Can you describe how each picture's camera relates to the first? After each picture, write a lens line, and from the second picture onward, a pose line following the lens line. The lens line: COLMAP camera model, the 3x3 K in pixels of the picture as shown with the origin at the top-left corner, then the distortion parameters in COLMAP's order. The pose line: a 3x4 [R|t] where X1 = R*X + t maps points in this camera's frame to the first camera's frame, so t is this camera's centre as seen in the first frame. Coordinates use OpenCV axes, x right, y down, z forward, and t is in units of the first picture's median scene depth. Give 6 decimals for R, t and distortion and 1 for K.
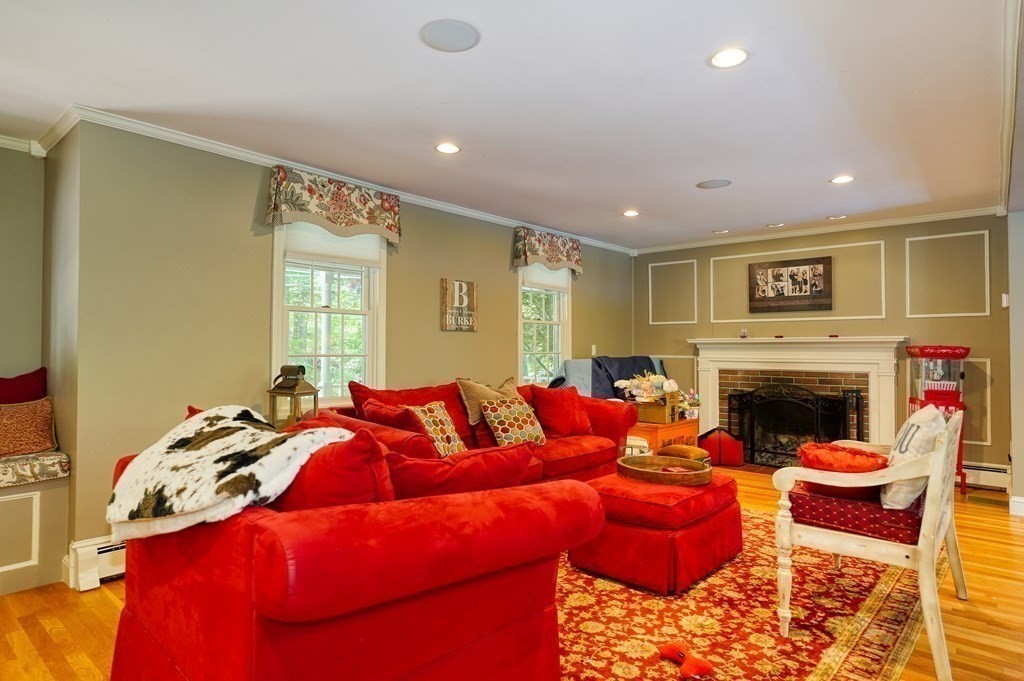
lens RADIAL K [[588.2, 0, 516.2], [0, 588.2, 337.5], [0, 0, 1]] dist [-0.002607, 0.001311]
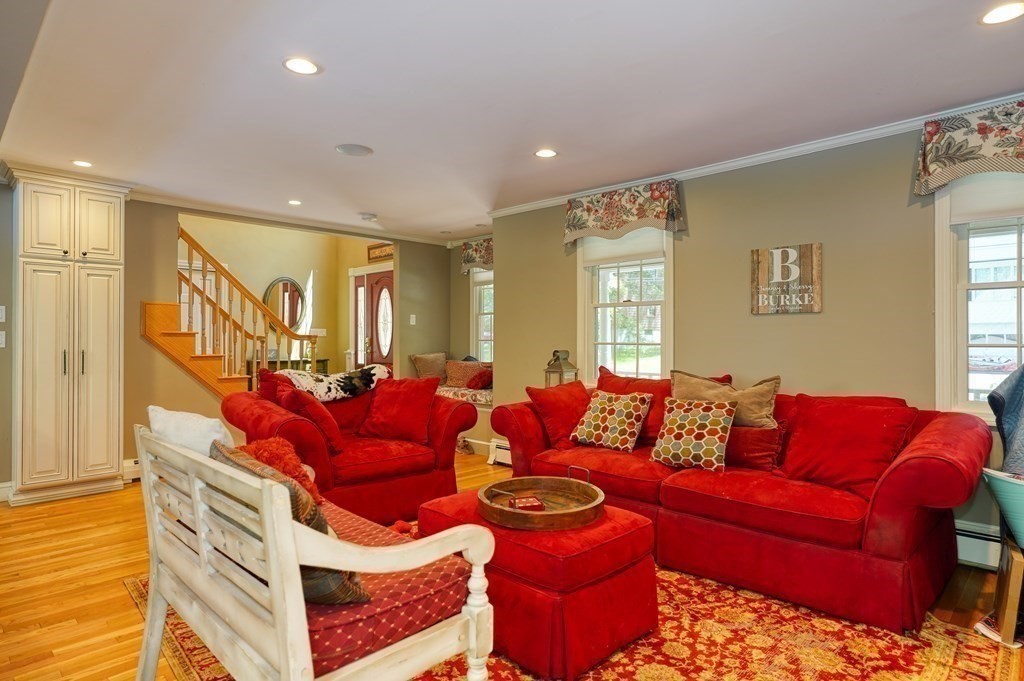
lens RADIAL K [[588.2, 0, 516.2], [0, 588.2, 337.5], [0, 0, 1]] dist [-0.002607, 0.001311]
pose [[-0.083676, -0.011274, -0.996429, 0.768727], [0.011834, 0.999854, -0.012306, 0.027464], [0.996423, -0.012821, -0.083530, 0.816978]]
